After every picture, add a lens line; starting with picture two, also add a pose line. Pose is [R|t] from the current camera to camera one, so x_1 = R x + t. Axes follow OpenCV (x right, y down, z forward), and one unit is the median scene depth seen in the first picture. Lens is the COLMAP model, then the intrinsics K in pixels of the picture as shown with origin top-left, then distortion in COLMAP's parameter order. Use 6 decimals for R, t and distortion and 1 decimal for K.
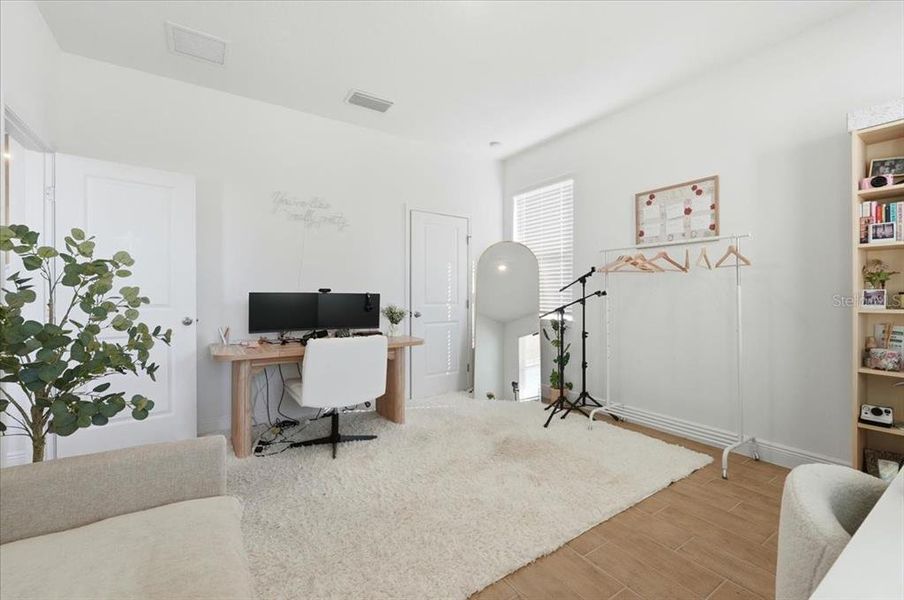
lens RADIAL K [[383.8, 0, 452.0], [0, 383.8, 300.0], [0, 0, 1]] dist [0.001135, 0.000174]
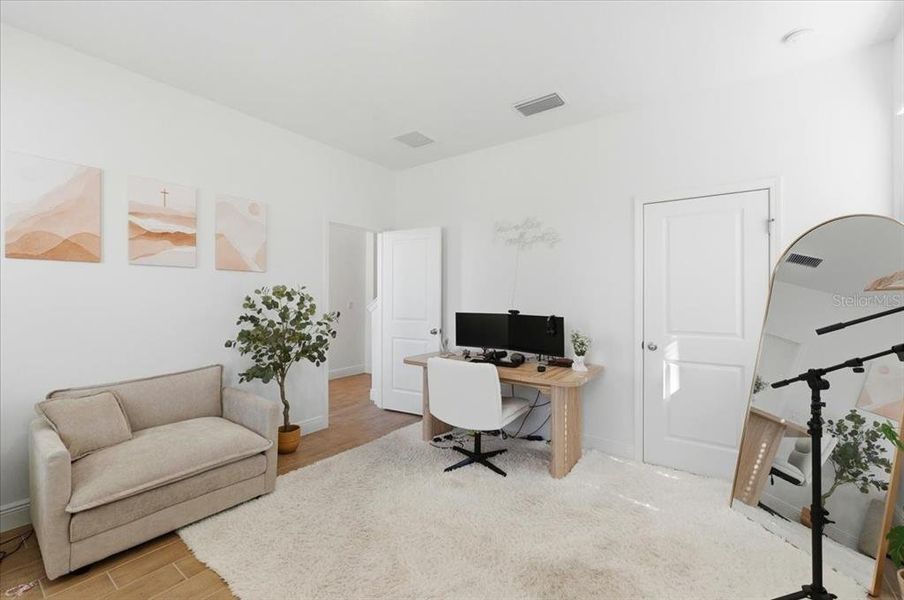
lens RADIAL K [[383.8, 0, 452.0], [0, 383.8, 300.0], [0, 0, 1]] dist [0.001135, 0.000174]
pose [[0.337766, 0.005829, -0.941212, 0.565878], [-0.019847, 0.999803, -0.000931, -0.052141], [0.941021, 0.018994, 0.337815, 0.511250]]
